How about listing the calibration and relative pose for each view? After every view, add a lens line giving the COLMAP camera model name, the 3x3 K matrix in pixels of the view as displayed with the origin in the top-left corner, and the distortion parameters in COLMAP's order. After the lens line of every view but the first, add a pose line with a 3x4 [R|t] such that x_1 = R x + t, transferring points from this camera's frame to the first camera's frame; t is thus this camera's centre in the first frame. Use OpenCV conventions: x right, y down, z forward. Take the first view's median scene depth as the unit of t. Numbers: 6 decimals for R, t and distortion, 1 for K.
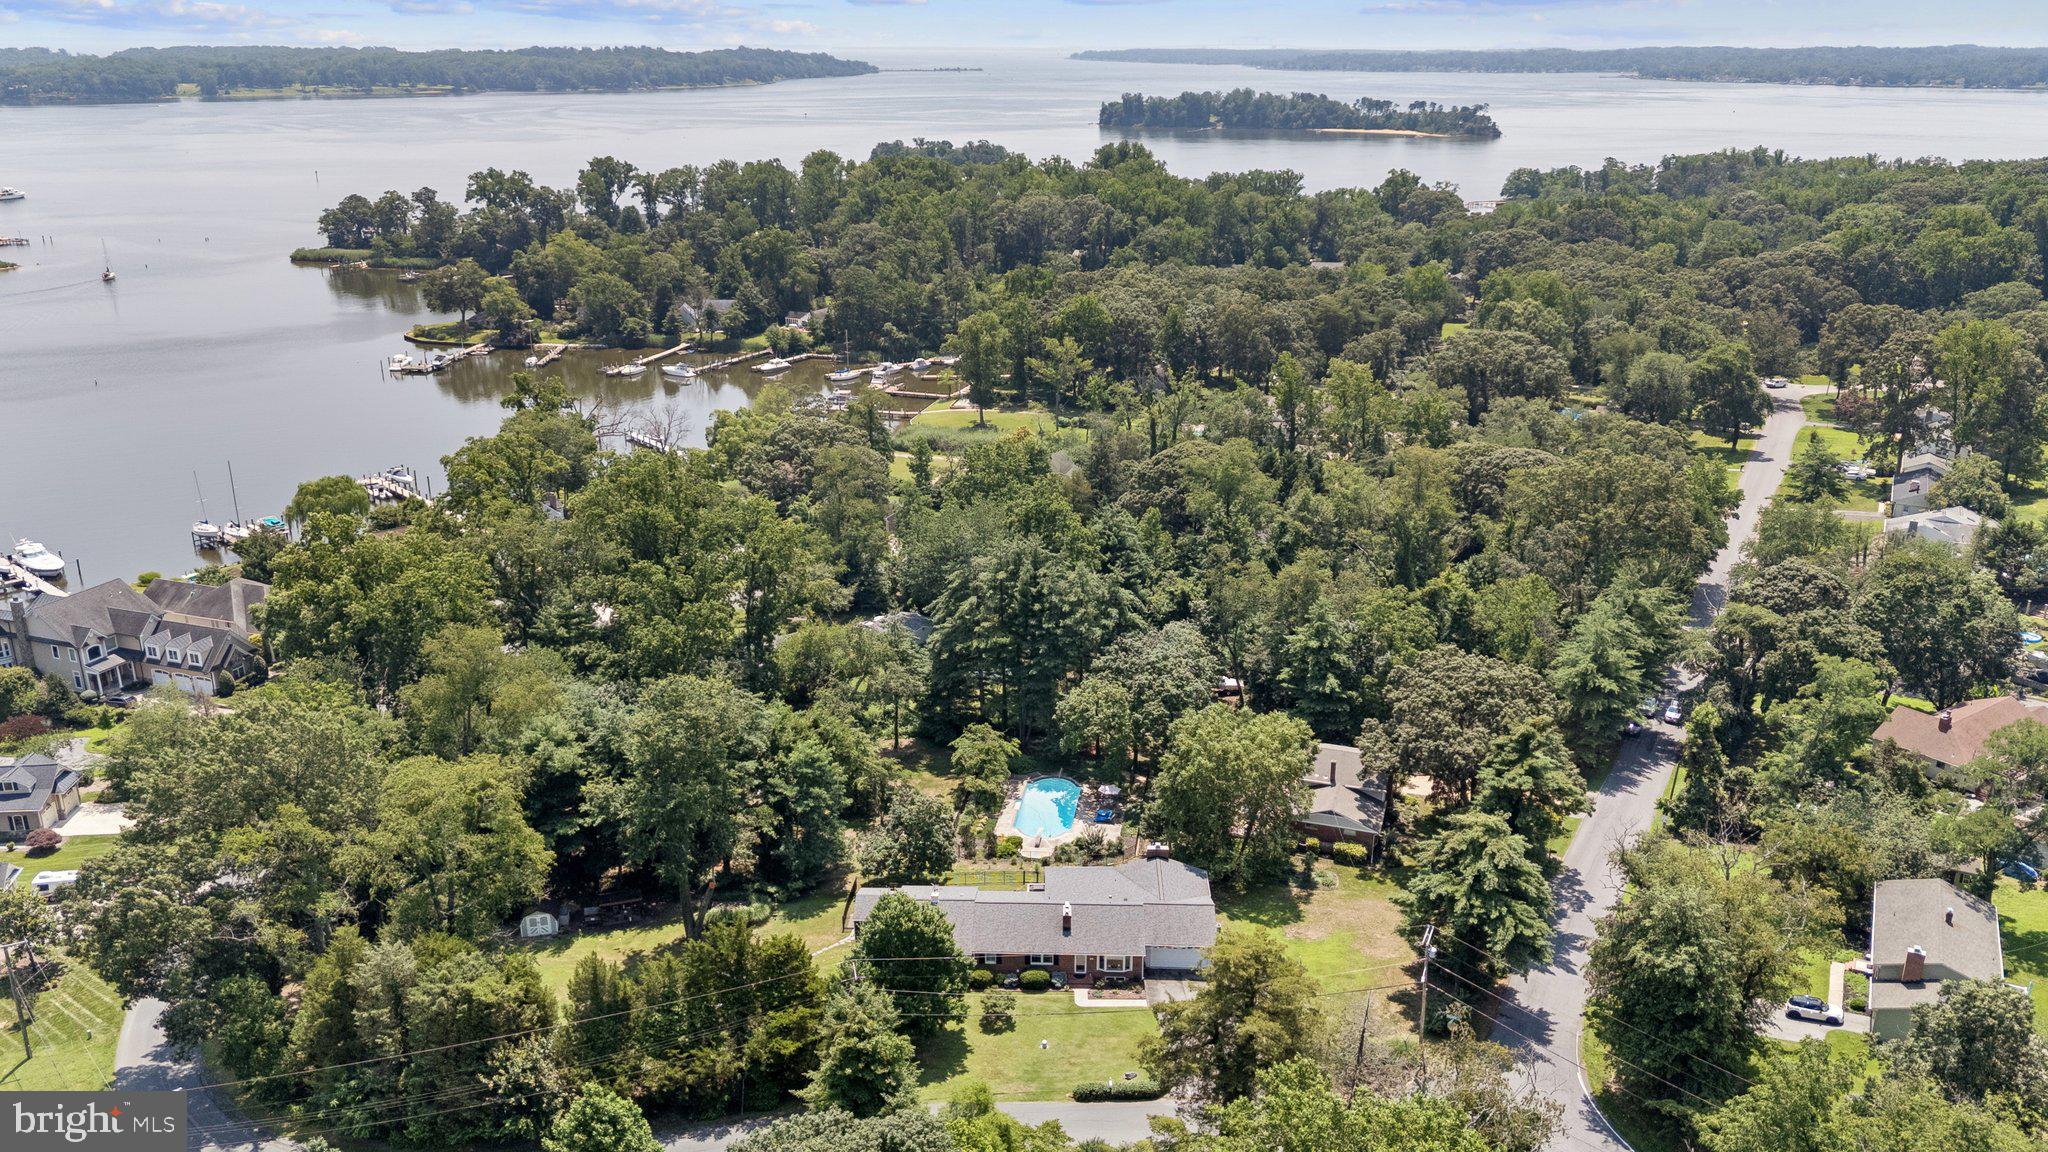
lens RADIAL K [[1553.0, 0, 1011.6], [0, 1553.0, 572.8], [0, 0, 1]] dist [0.065447, -0.067637]
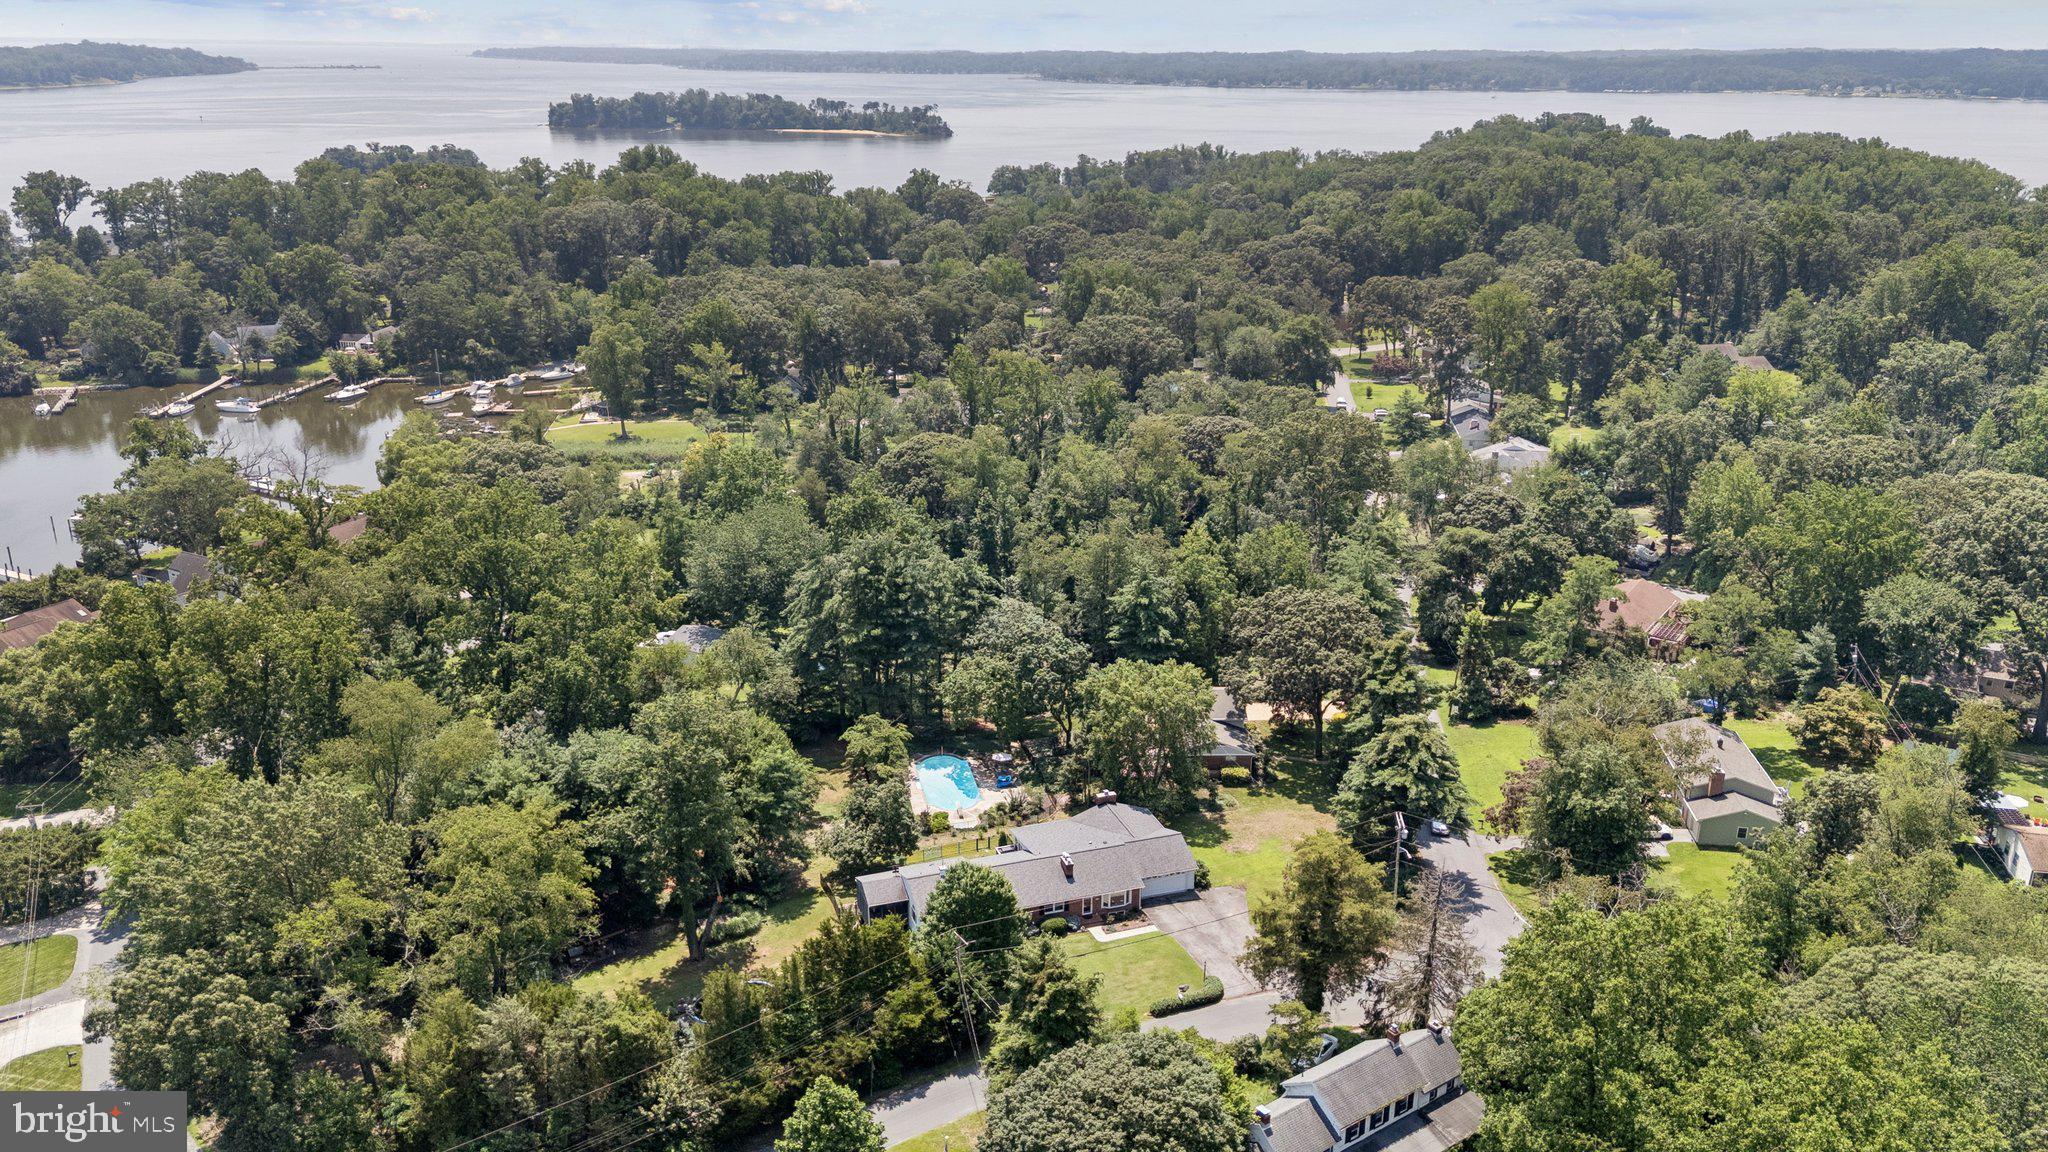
lens RADIAL K [[1553.0, 0, 1011.6], [0, 1553.0, 572.8], [0, 0, 1]] dist [0.065447, -0.067637]
pose [[0.935880, -0.109783, 0.334777, -0.099529], [0.109600, 0.993784, 0.019500, -0.002300], [-0.334837, 0.018442, 0.942095, -0.004132]]
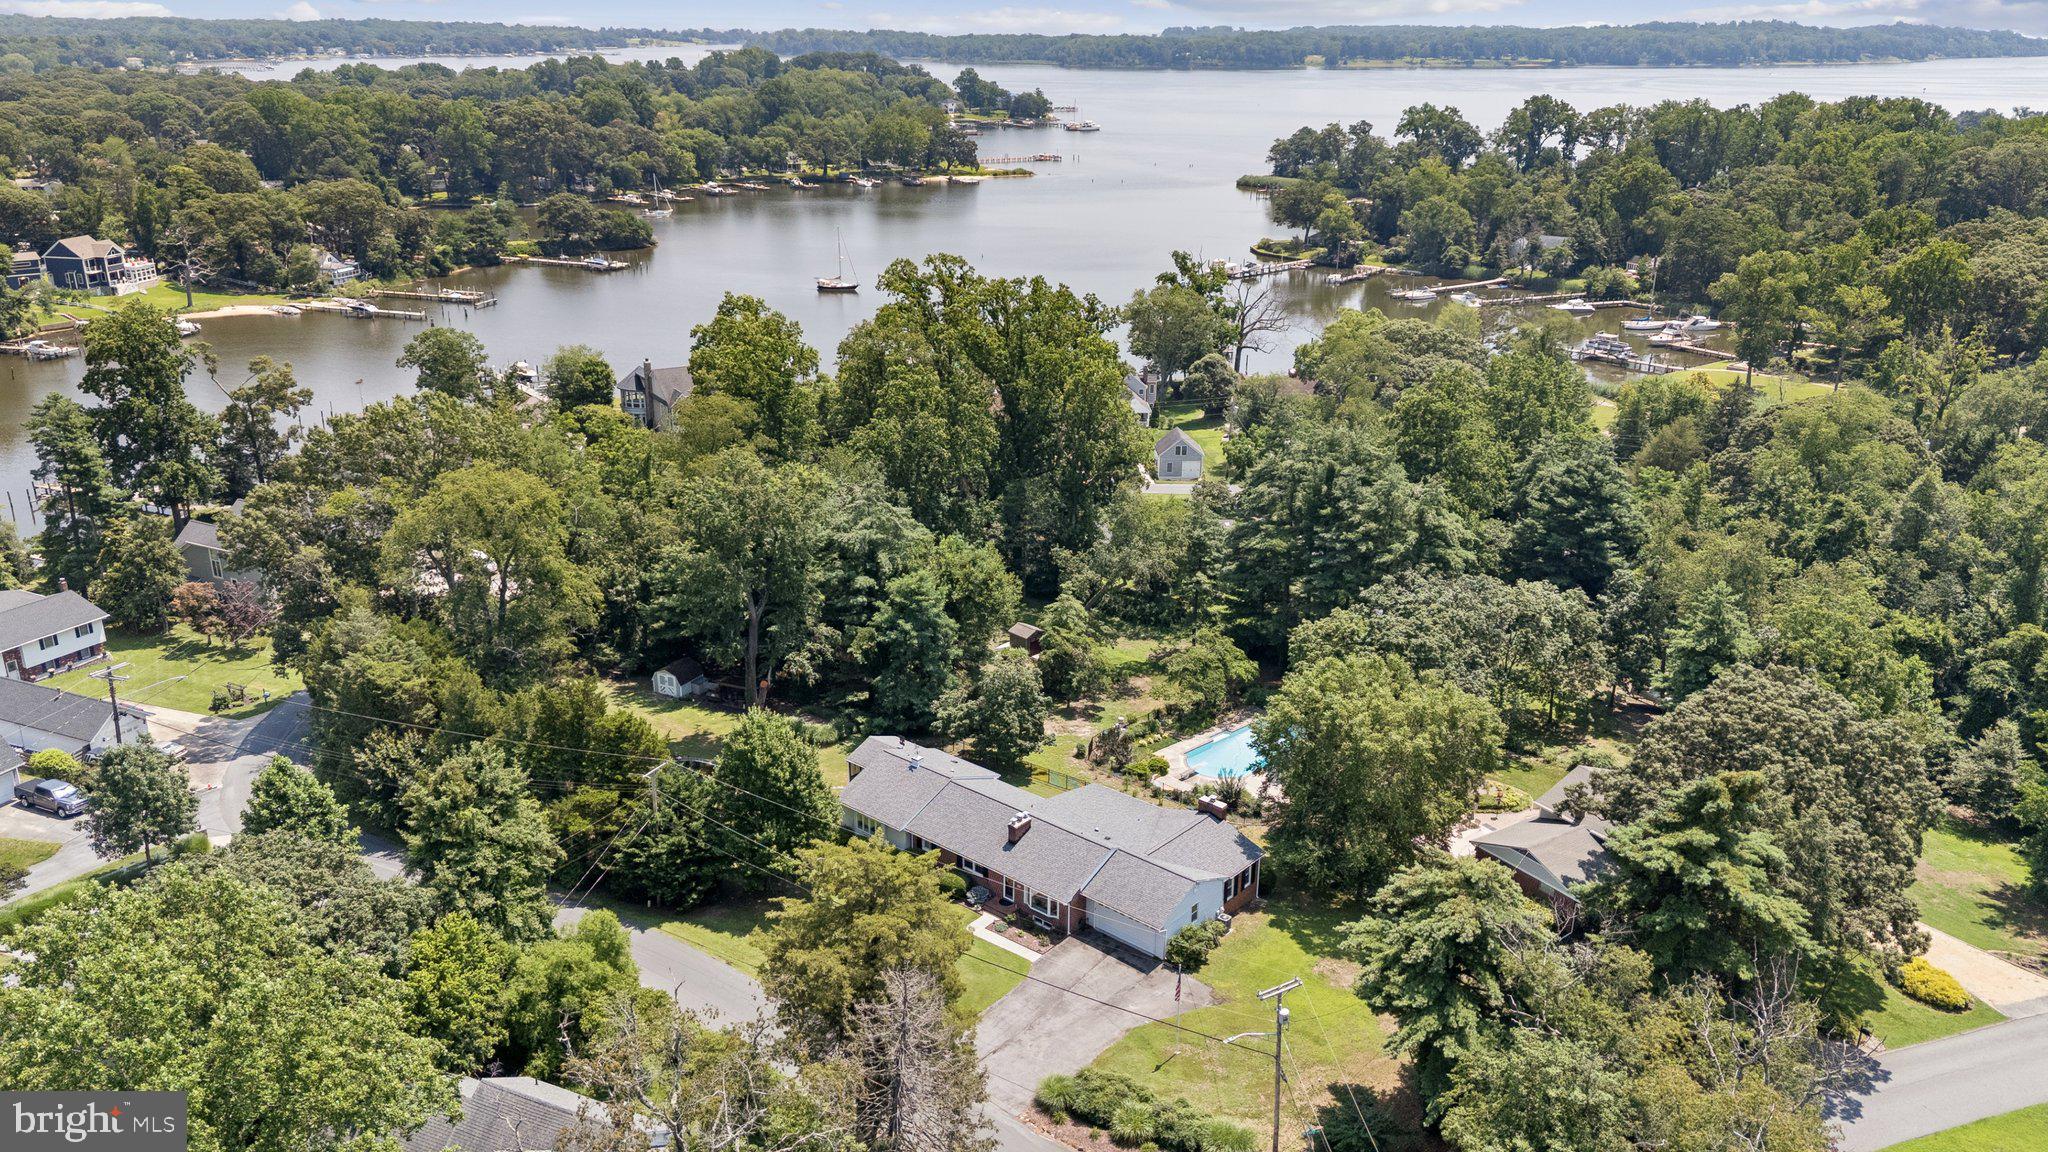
lens RADIAL K [[1527.5, 0, 991.5], [0, 1527.5, 577.5], [0, 0, 1]] dist [0.004267, -0.000626]
pose [[0.770119, 0.219394, -0.598985, 0.136147], [-0.208289, 0.974013, 0.088960, 0.007955], [0.602937, 0.056252, 0.795803, 0.104298]]
